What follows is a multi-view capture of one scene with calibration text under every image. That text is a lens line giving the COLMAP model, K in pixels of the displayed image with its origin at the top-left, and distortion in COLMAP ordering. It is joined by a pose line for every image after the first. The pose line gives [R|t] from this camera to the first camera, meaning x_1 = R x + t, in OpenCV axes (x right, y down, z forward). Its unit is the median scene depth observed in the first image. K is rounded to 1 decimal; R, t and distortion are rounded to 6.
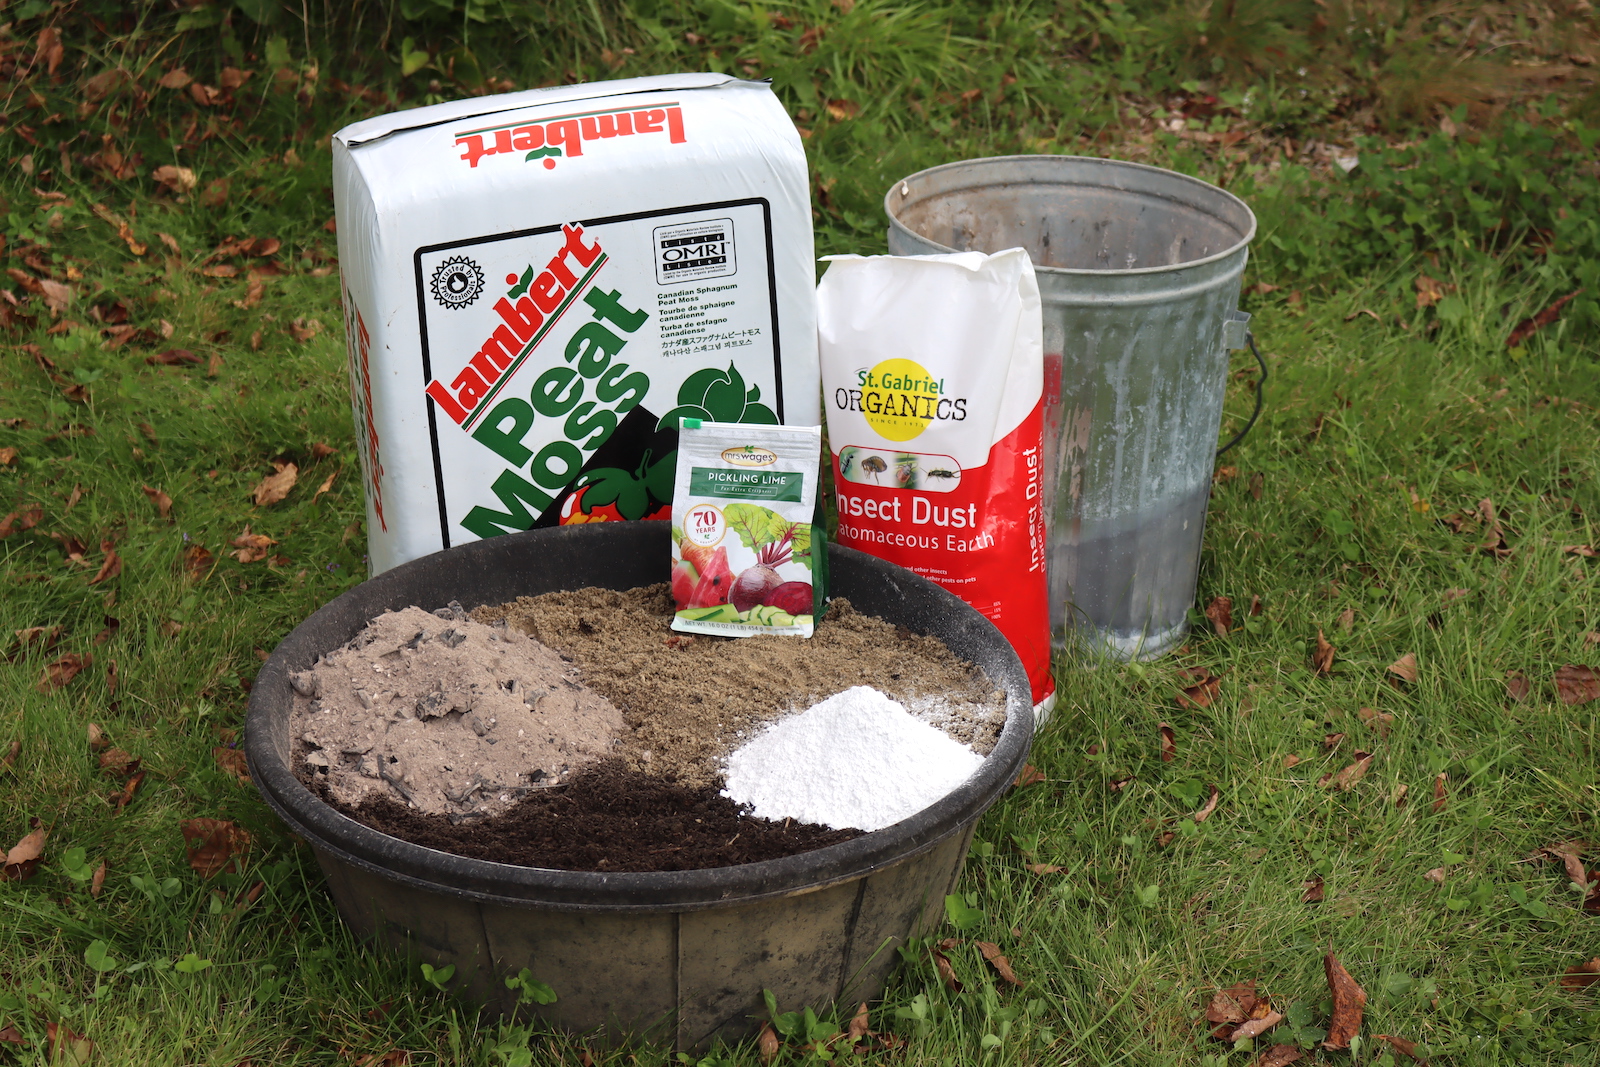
lens RADIAL K [[3153.6, 0, 800.0], [0, 3153.6, 533.5], [0, 0, 1]] dist [0.001515, 0.144796]
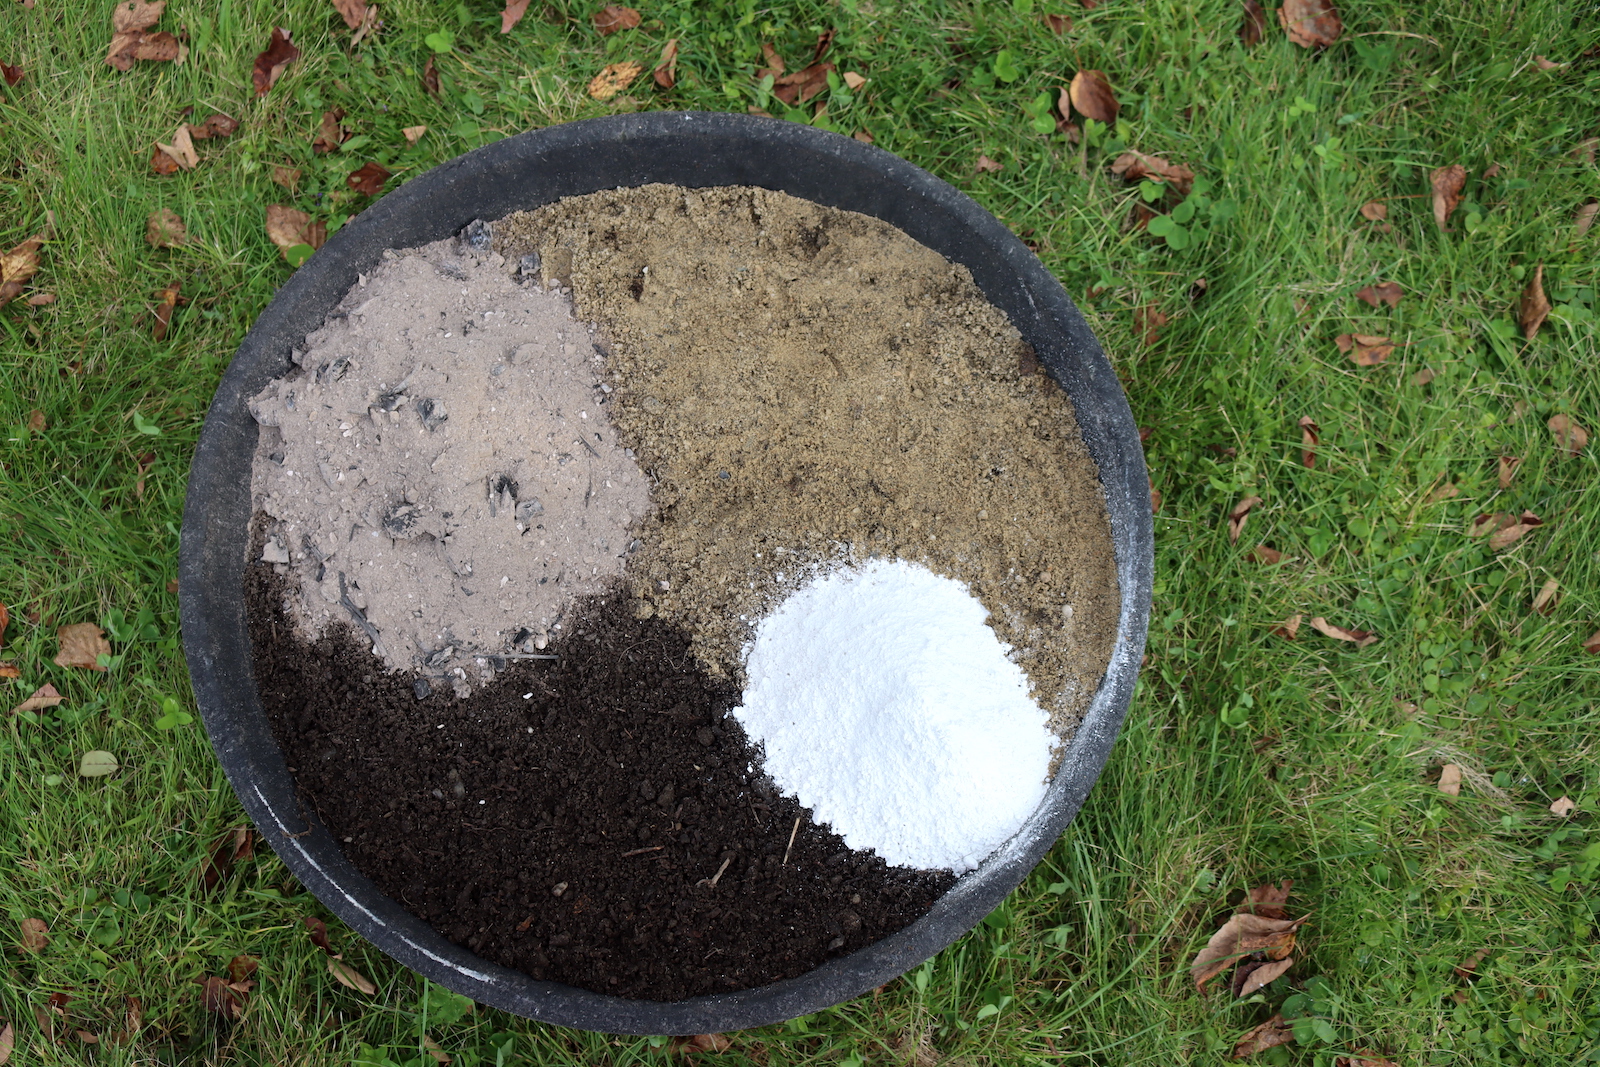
lens RADIAL K [[1590.1, 0, 798.0], [0, 1590.1, 533.7], [0, 0, 1]] dist [-0.206330, 0.269165]
pose [[0.983558, 0.174483, -0.046568, 0.002367], [-0.072326, 0.616871, 0.783734, -0.246274], [0.165475, -0.767480, 0.619348, 0.709112]]
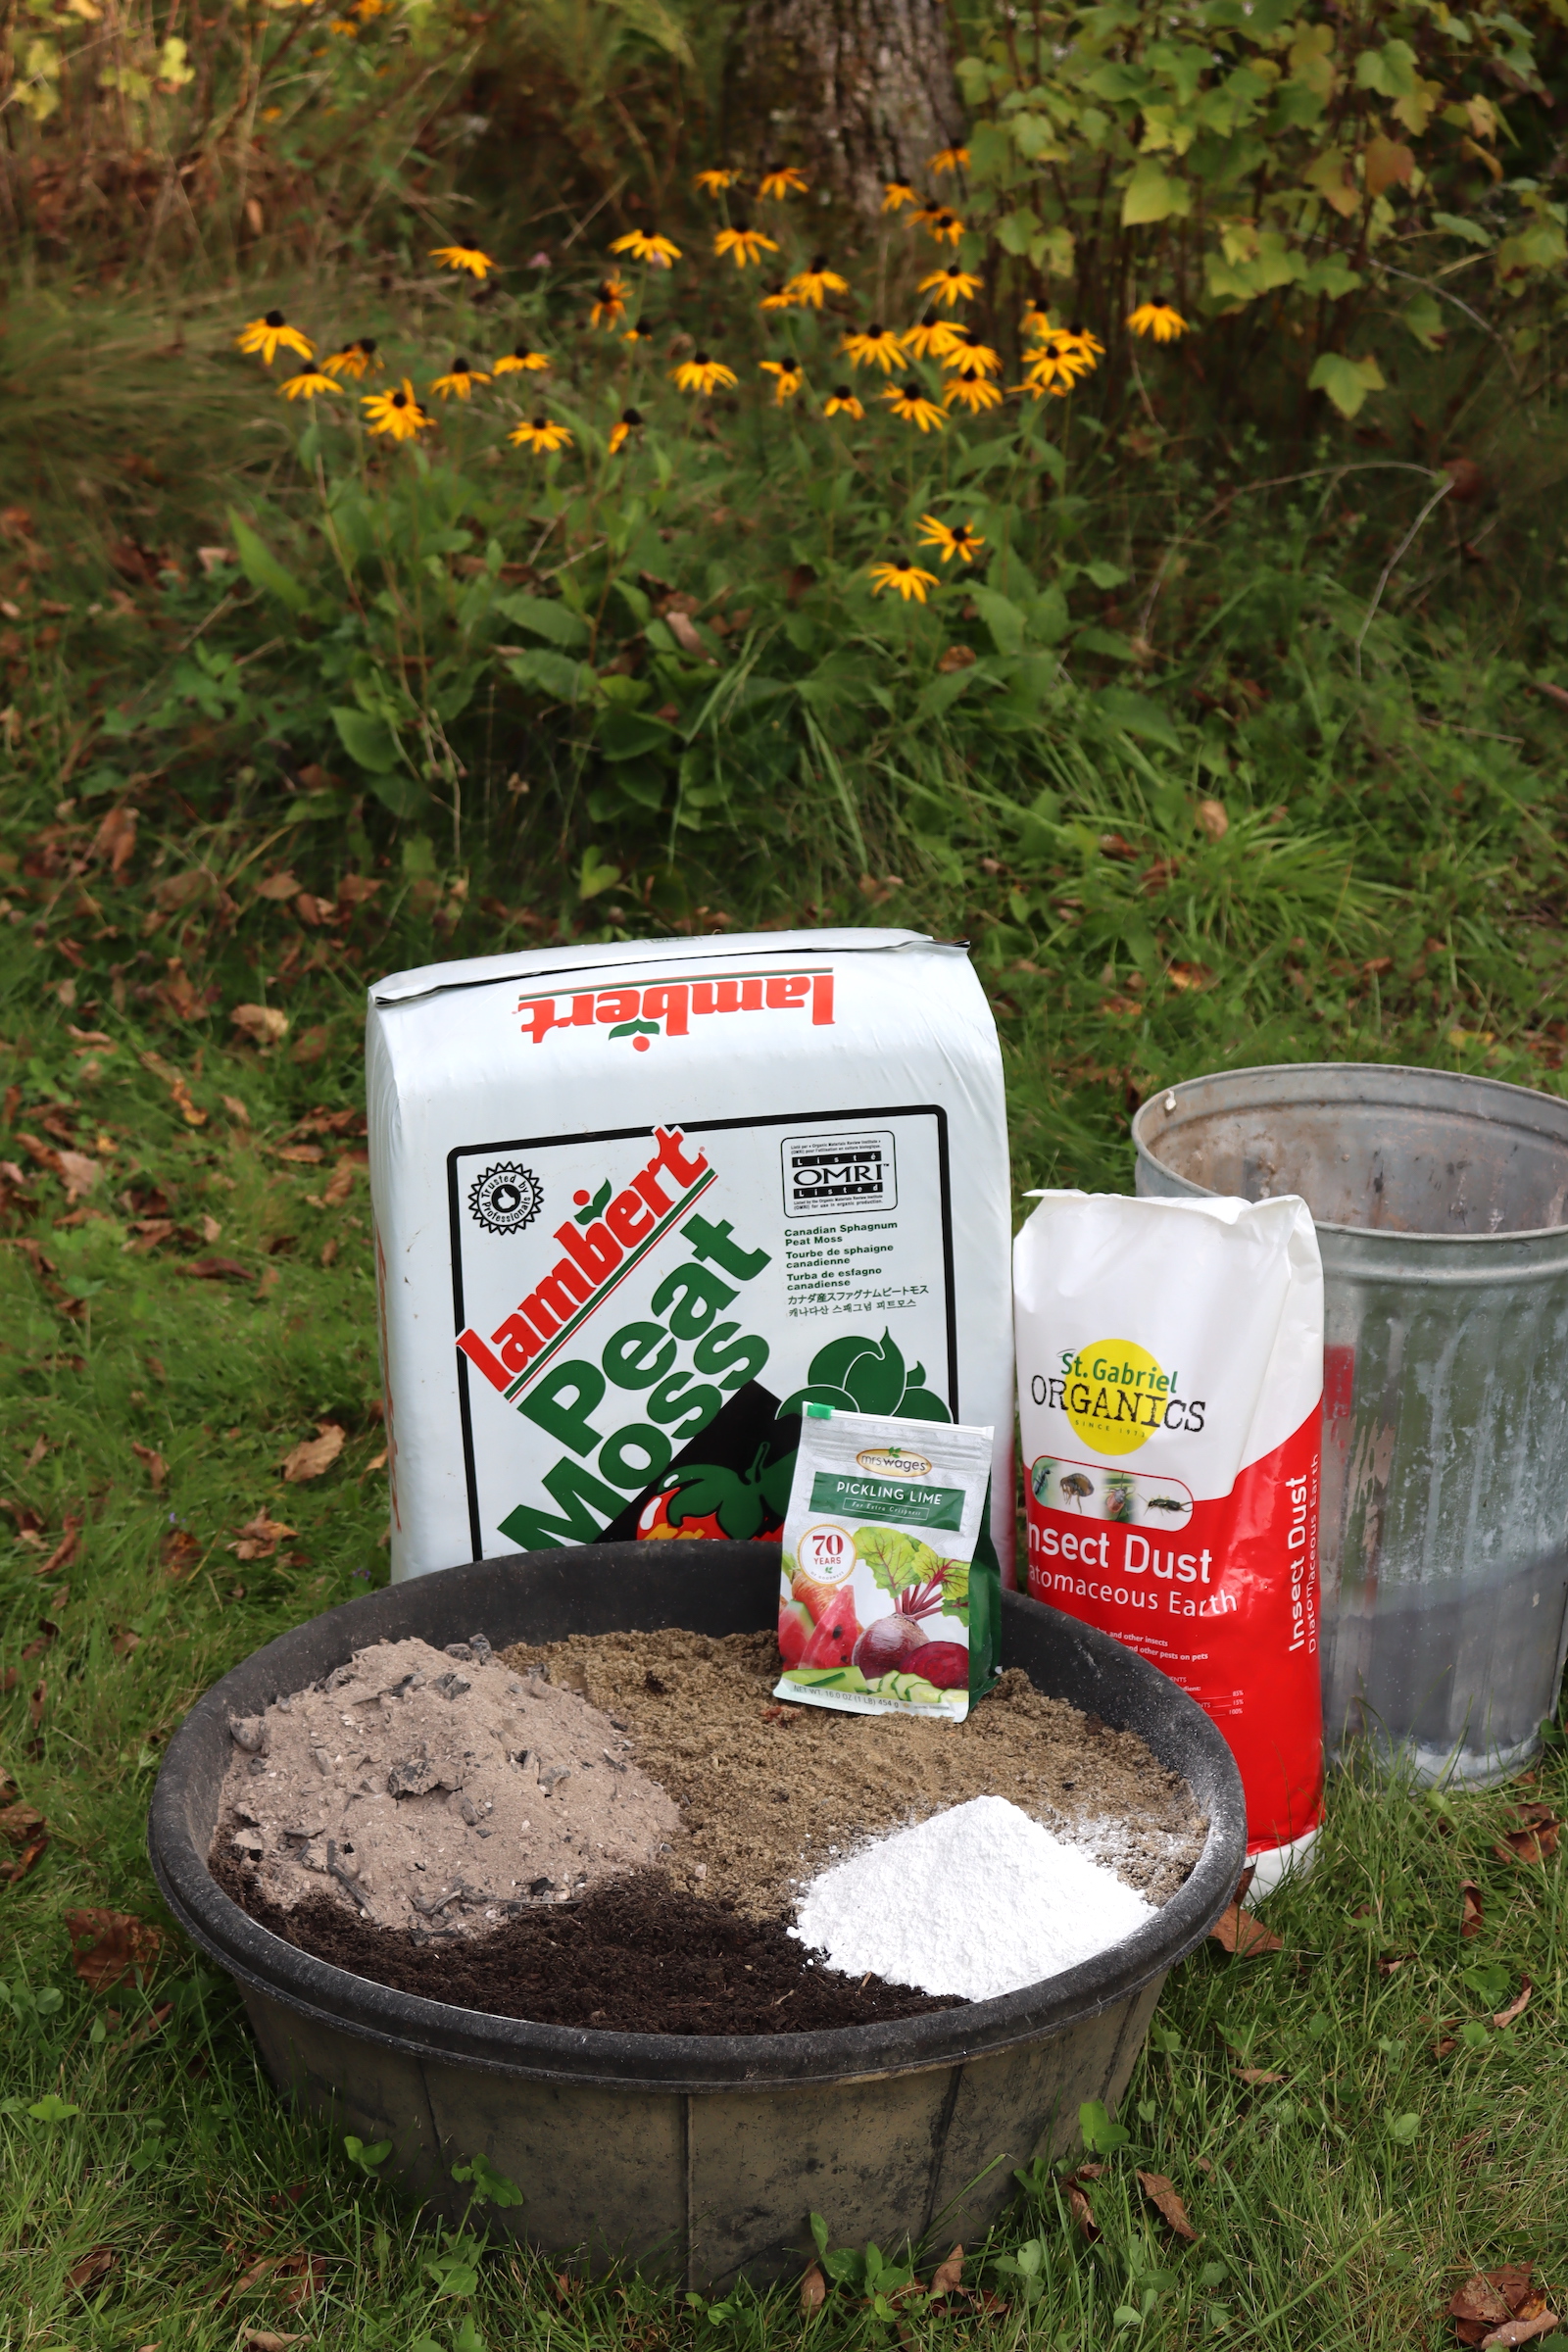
lens RADIAL K [[4550.4, 0, 784.0], [0, 4550.4, 1176.0], [0, 0, 1]] dist [-0.015525, 0.261593]
pose [[0.989998, 0.058987, -0.128156, 0.087435], [-0.069018, 0.994770, -0.075291, -0.009524], [0.123044, 0.083383, 0.988892, -0.033364]]
